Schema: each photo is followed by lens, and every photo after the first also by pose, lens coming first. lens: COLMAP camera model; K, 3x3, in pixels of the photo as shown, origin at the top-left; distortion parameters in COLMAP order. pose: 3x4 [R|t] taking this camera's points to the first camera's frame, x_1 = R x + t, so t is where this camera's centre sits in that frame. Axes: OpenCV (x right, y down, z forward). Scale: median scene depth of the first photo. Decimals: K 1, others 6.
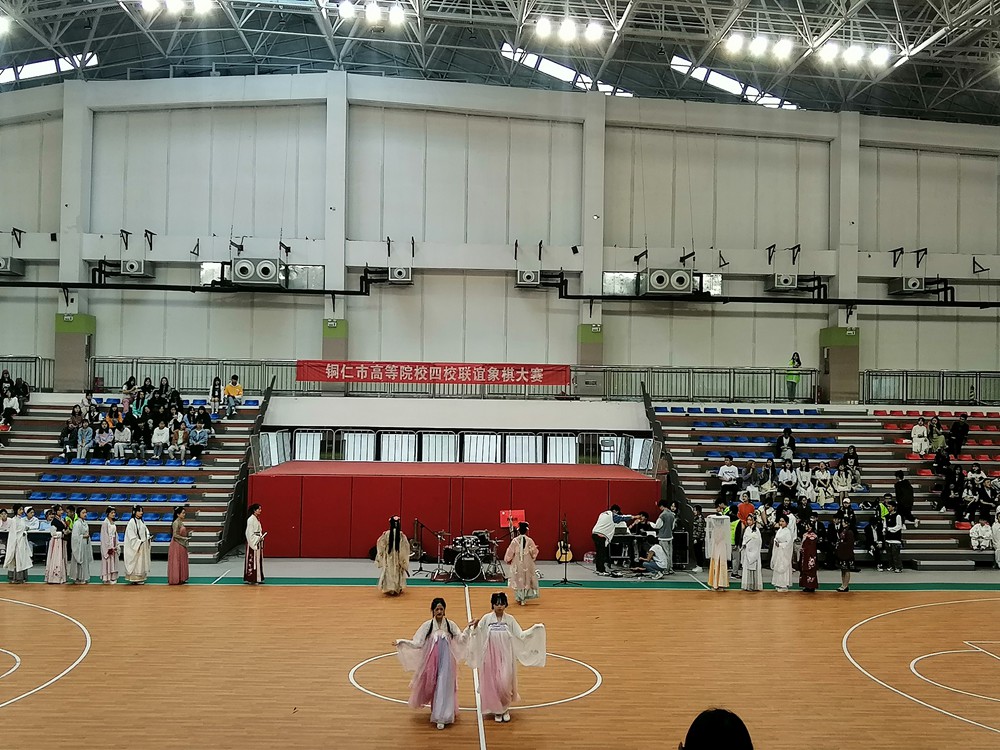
lens RADIAL K [[1050.3, 0, 500.0], [0, 1050.3, 375.0], [0, 0, 1]] dist [0.001783, 0.005669]
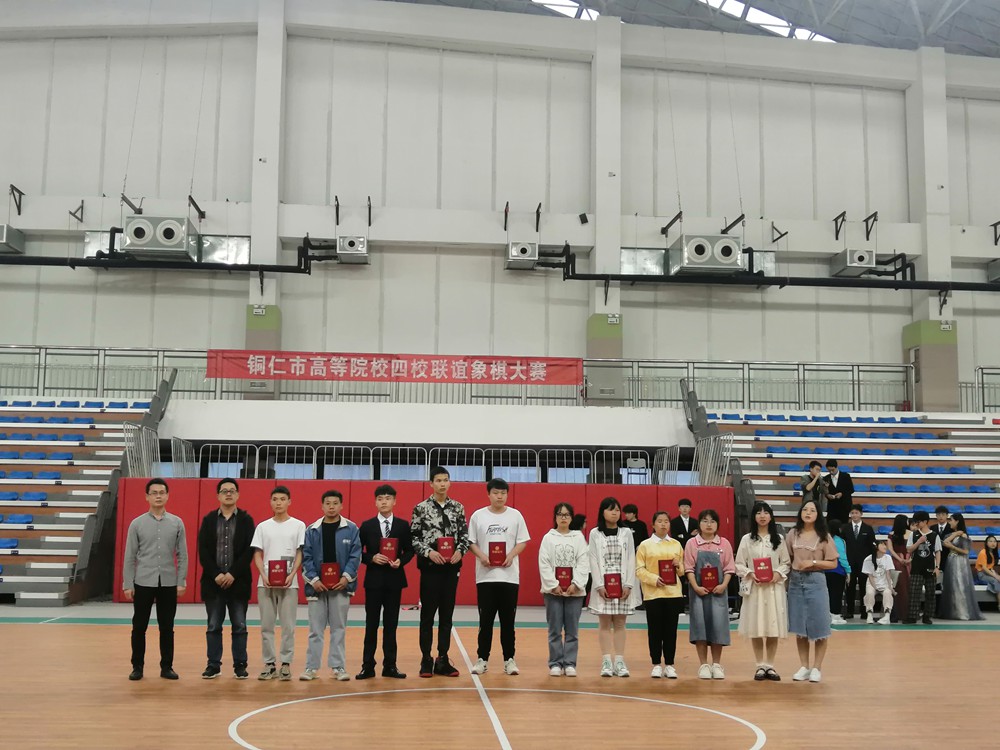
lens RADIAL K [[1167.1, 0, 500.0], [0, 1167.1, 375.0], [0, 0, 1]] dist [-0.014409, -0.049179]
pose [[0.999530, 0.000182, 0.030669, -0.014974], [0.002335, 0.996629, -0.082004, 0.063417], [-0.030581, 0.082037, 0.996160, 0.175042]]
